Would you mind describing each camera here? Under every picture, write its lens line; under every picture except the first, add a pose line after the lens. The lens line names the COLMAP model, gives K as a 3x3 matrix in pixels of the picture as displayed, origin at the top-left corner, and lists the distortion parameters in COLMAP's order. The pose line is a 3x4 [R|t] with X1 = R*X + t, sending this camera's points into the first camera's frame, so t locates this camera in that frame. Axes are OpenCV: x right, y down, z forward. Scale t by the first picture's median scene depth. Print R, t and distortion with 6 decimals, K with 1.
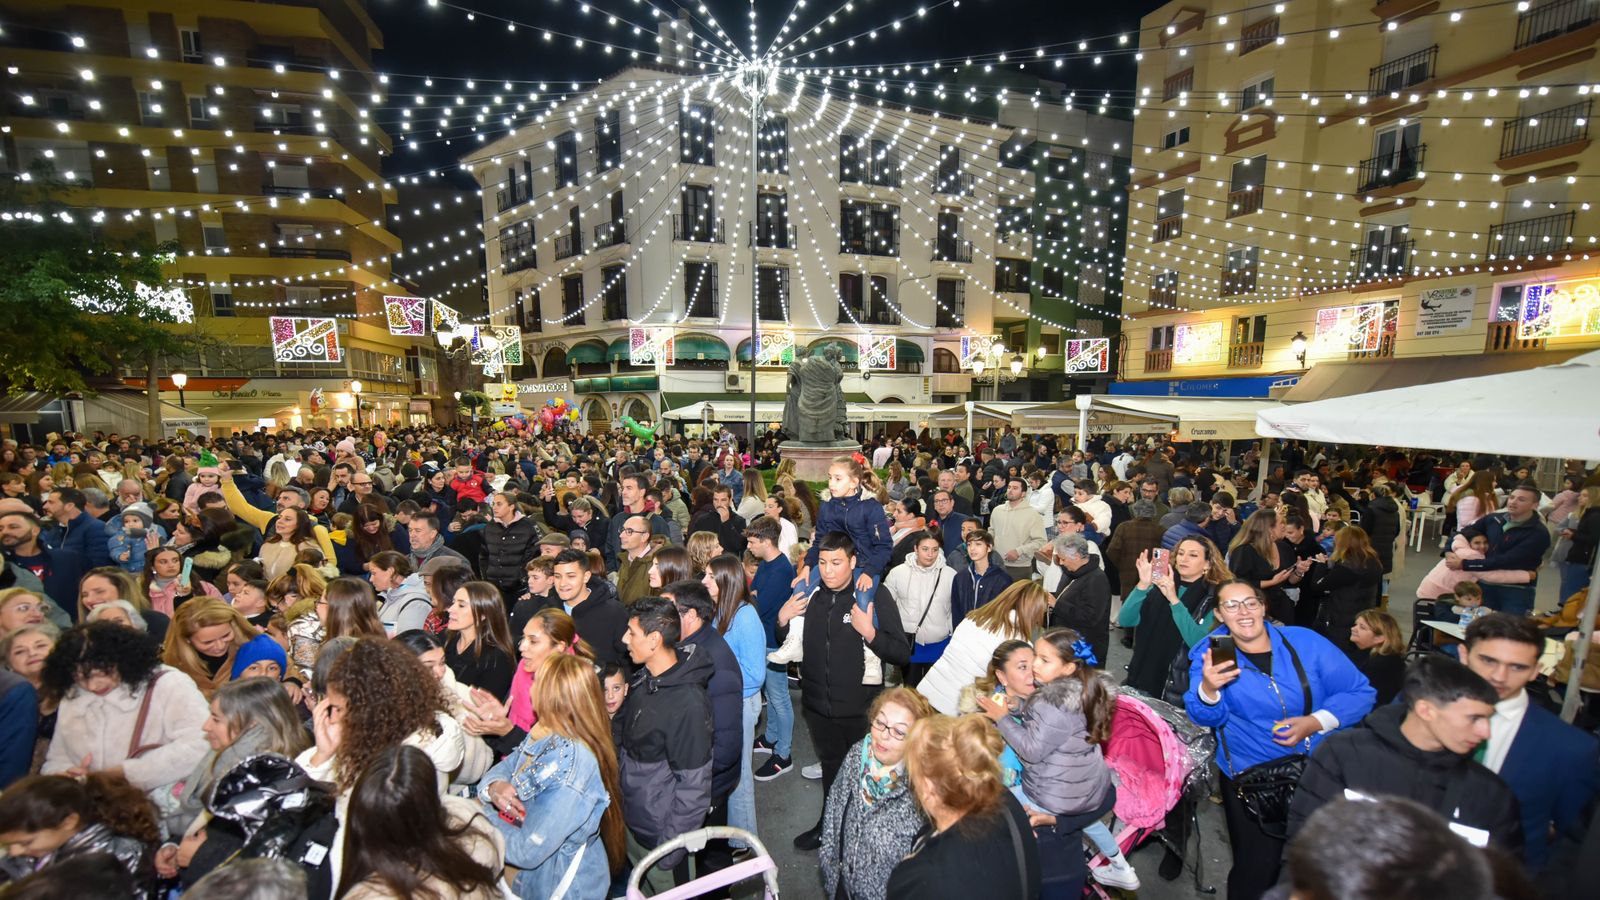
lens RADIAL K [[664.5, 0, 804.5], [0, 664.5, 509.2], [0, 0, 1]] dist [-0.007839, -0.000808]
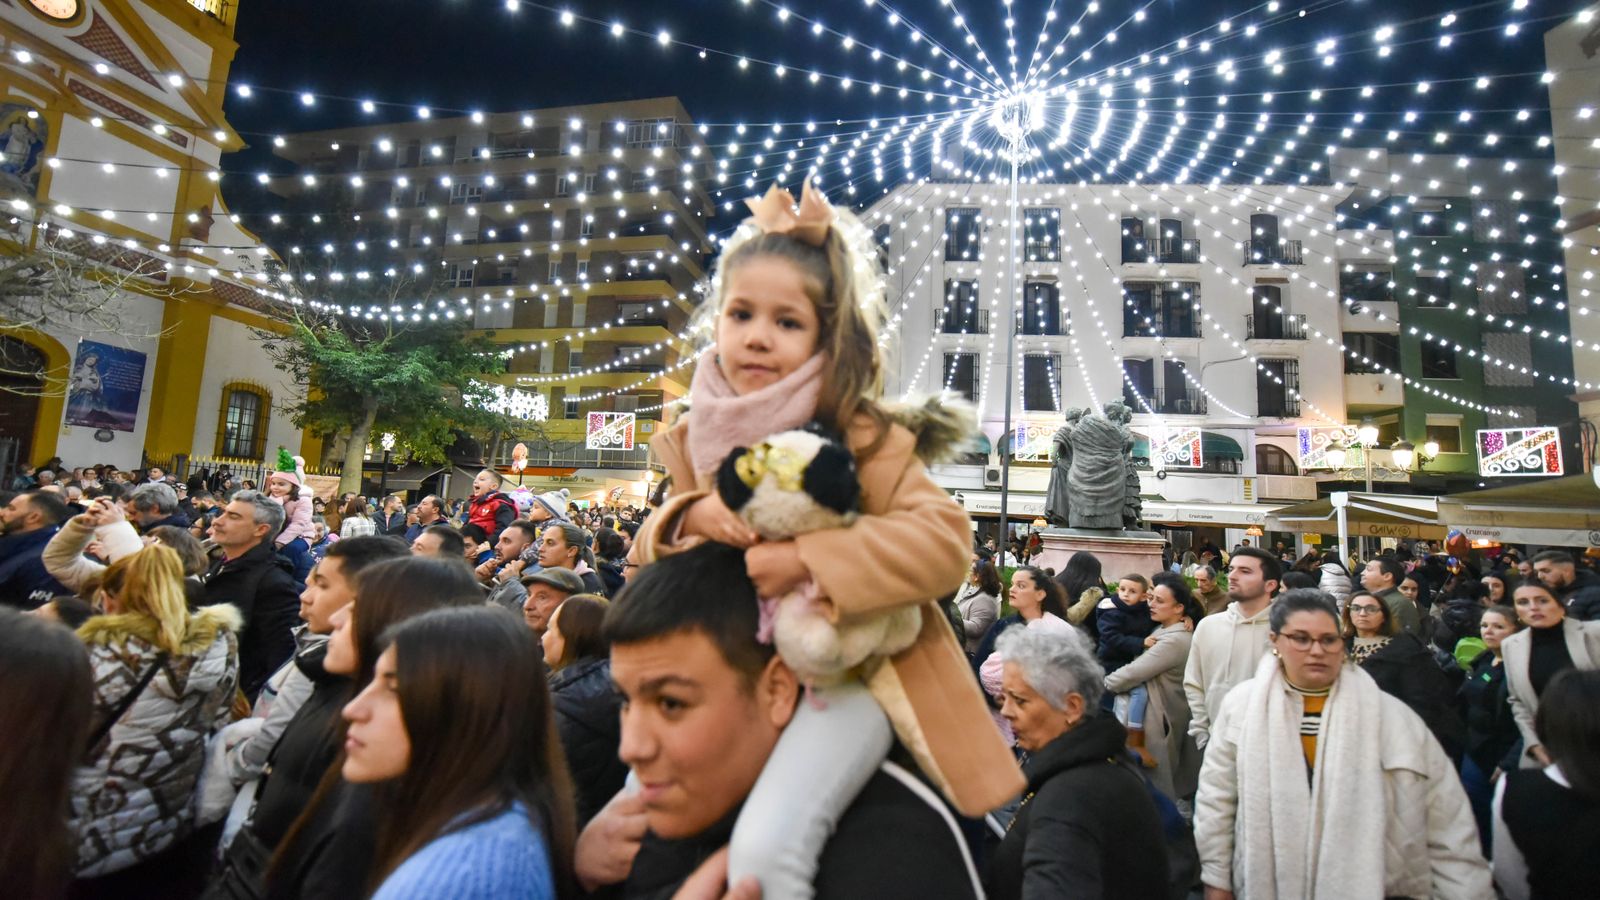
lens RADIAL K [[664.5, 0, 786.6], [0, 664.5, 439.4], [0, 0, 1]] dist [-0.007839, -0.000808]
pose [[0.914005, -0.000323, -0.405703, 0.002019], [-0.107273, 0.964217, -0.242441, 0.009468], [0.391264, 0.265113, 0.881265, 0.116294]]
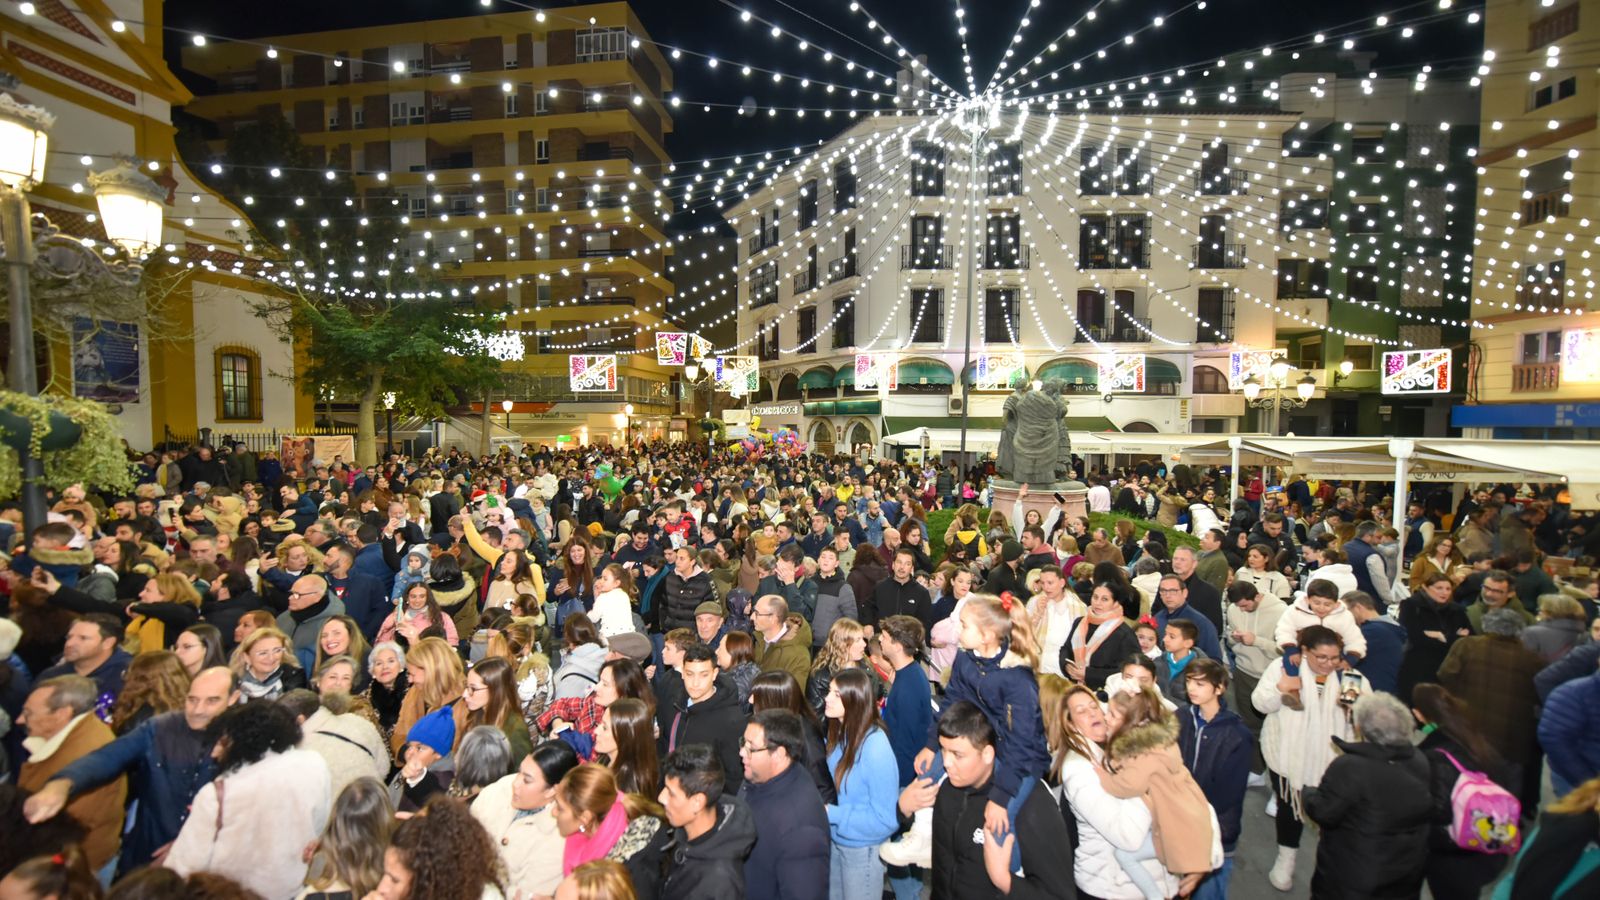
lens RADIAL K [[664.5, 0, 784.5], [0, 664.5, 457.5], [0, 0, 1]] dist [-0.007839, -0.000808]
pose [[0.932127, 0.024717, -0.361288, 0.015623], [-0.060853, 0.994172, -0.088988, -0.019651], [0.356983, 0.104933, 0.928198, 0.018425]]
